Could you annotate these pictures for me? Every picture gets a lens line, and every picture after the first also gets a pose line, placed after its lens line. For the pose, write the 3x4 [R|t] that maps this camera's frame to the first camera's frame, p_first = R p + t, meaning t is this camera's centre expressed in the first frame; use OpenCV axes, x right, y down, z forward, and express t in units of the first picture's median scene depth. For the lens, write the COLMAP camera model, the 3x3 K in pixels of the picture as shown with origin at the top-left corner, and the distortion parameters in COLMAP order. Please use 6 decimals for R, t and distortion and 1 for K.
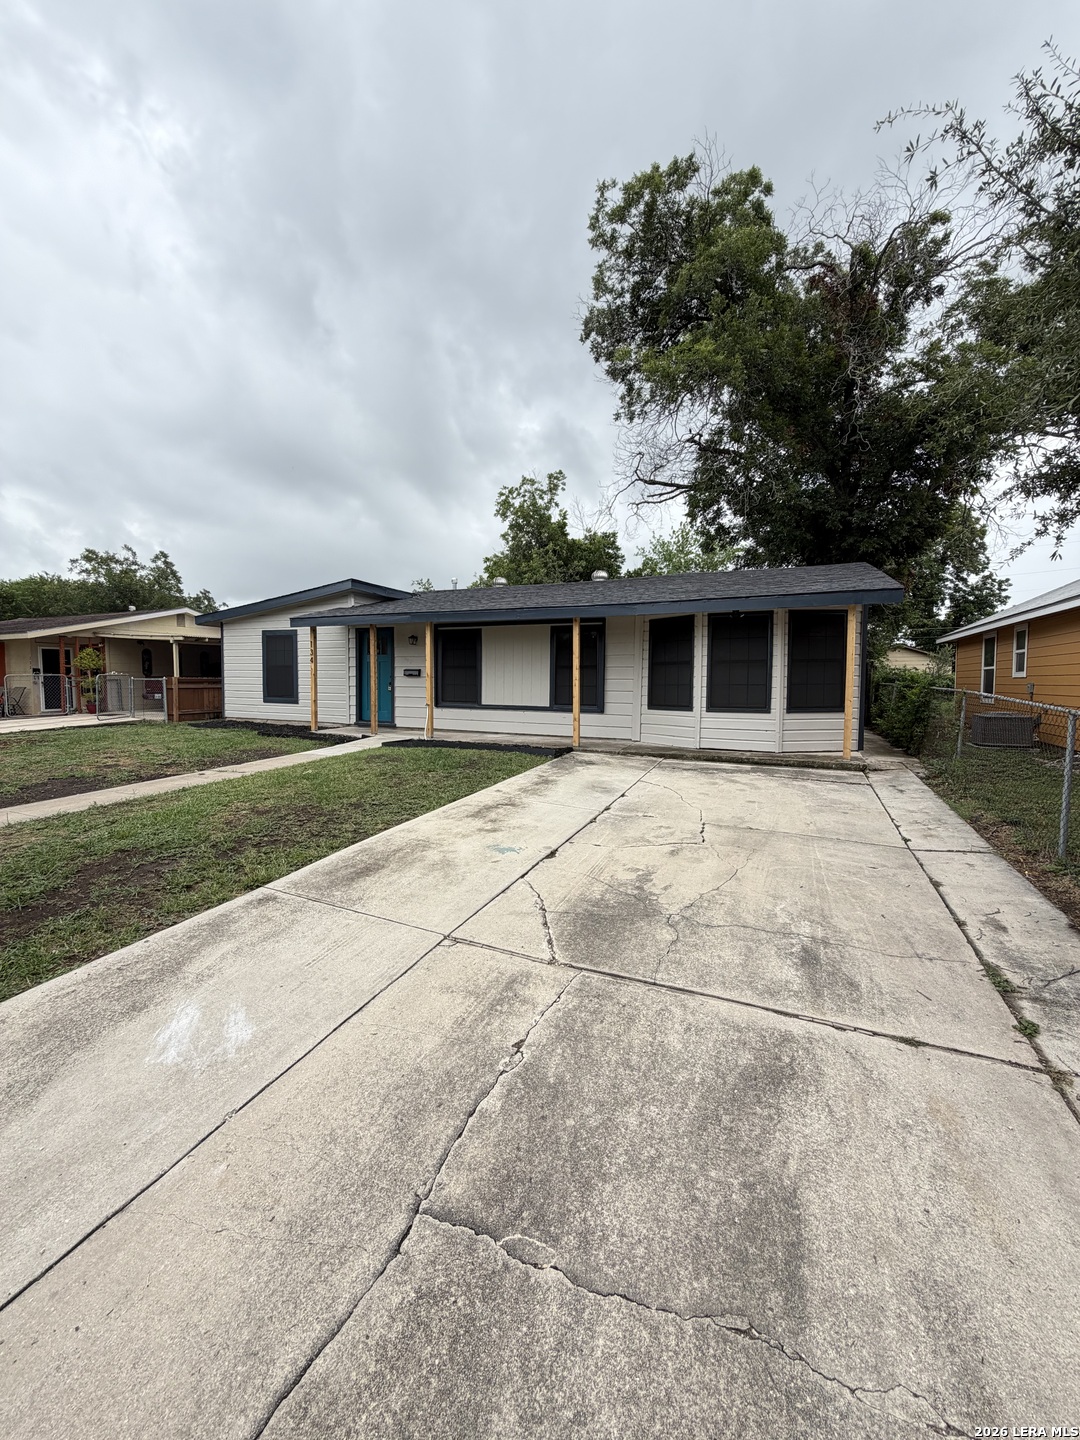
lens RADIAL K [[576.2, 0, 540.8], [0, 576.2, 717.3], [0, 0, 1]] dist [-0.001440, 0.000088]
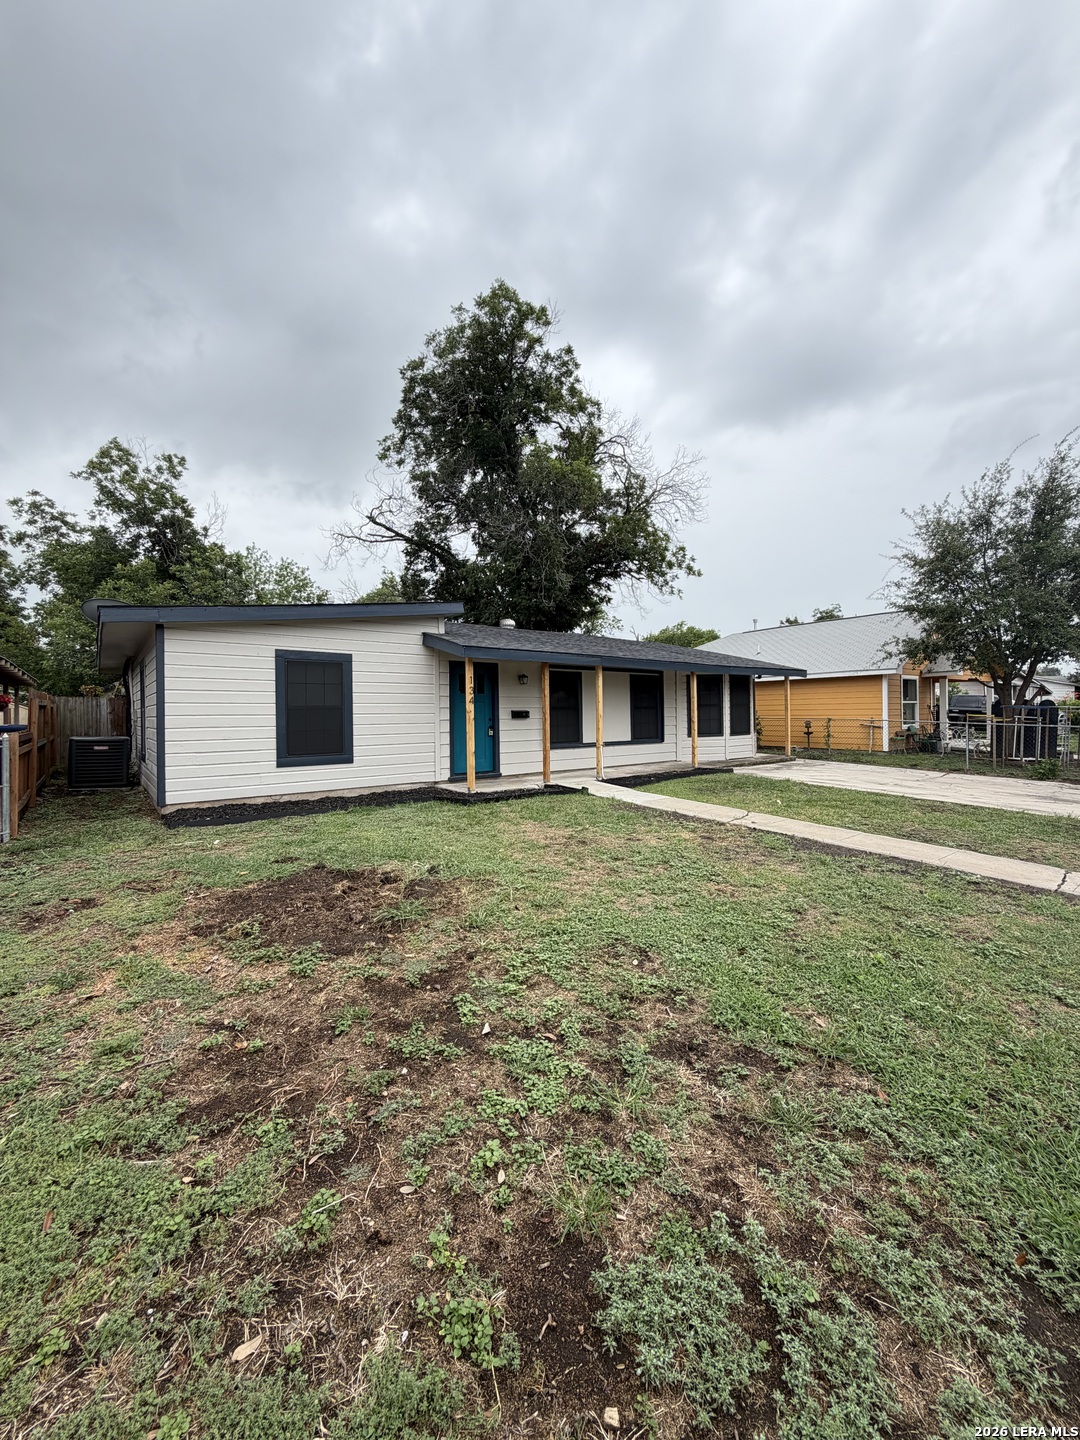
lens RADIAL K [[576.2, 0, 540.8], [0, 576.2, 717.3], [0, 0, 1]] dist [-0.001440, 0.000088]
pose [[0.466907, -0.020140, 0.884077, -1.000705], [0.072556, 0.997242, -0.015601, -0.054734], [-0.881325, 0.071429, 0.467080, 0.527592]]
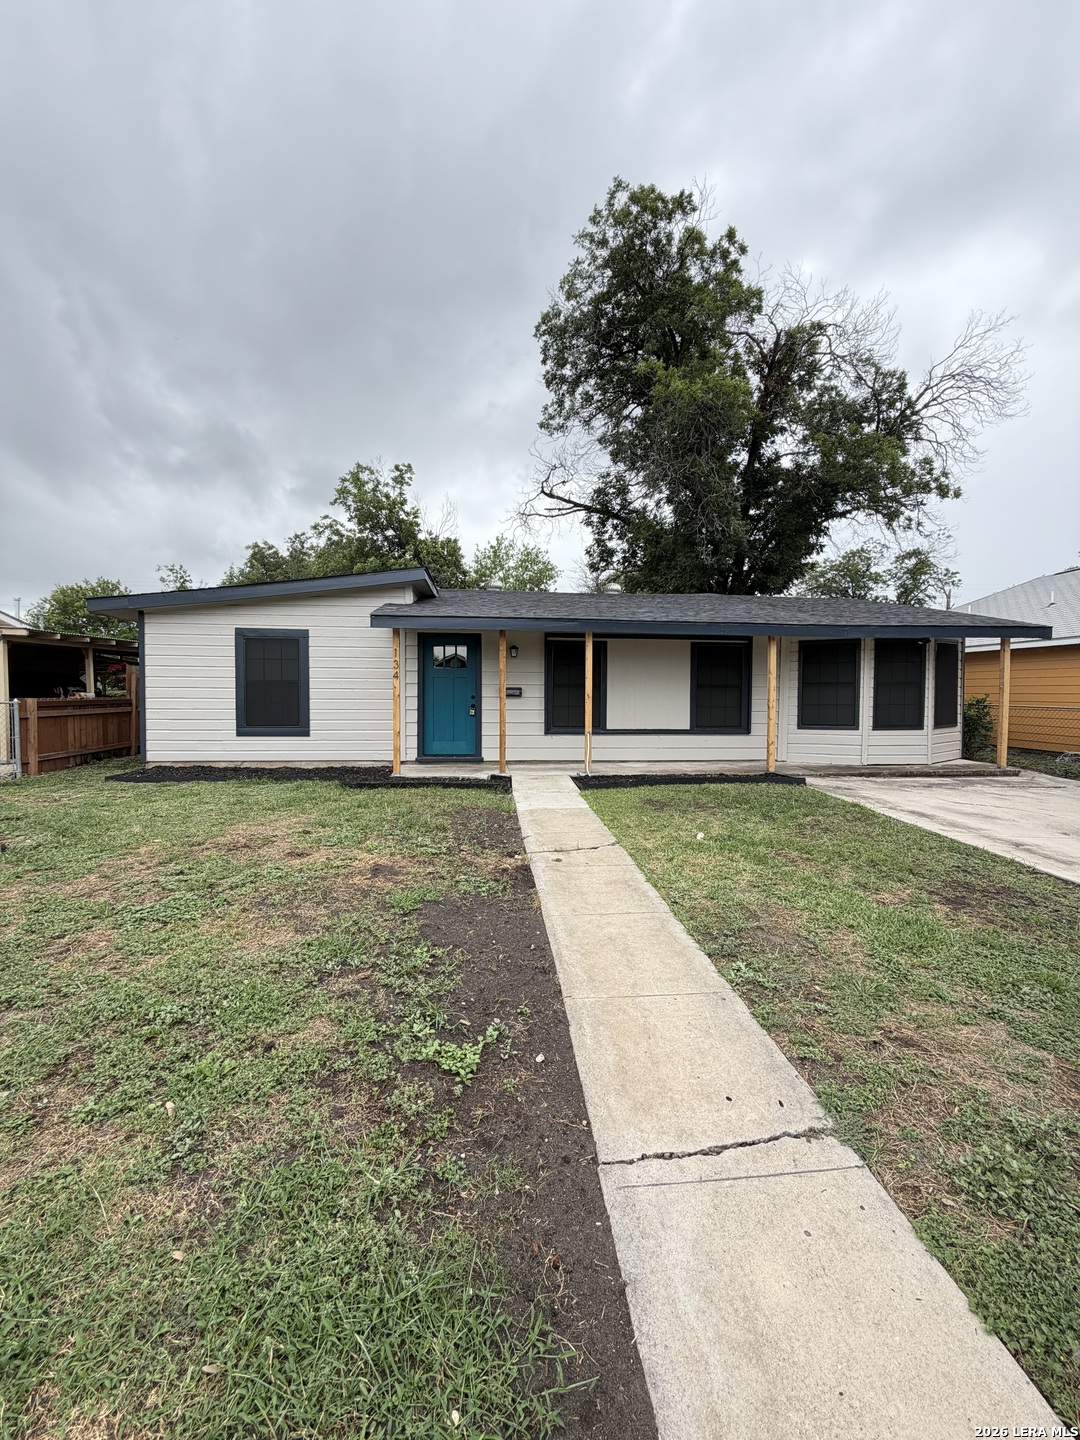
lens RADIAL K [[575.9, 0, 540.3], [0, 575.9, 718.6], [0, 0, 1]] dist [-0.000891, 0.000161]
pose [[0.868478, -0.026262, 0.495032, -0.570780], [0.033991, 0.999400, -0.006614, -0.033145], [-0.494562, 0.022571, 0.868849, 0.278400]]
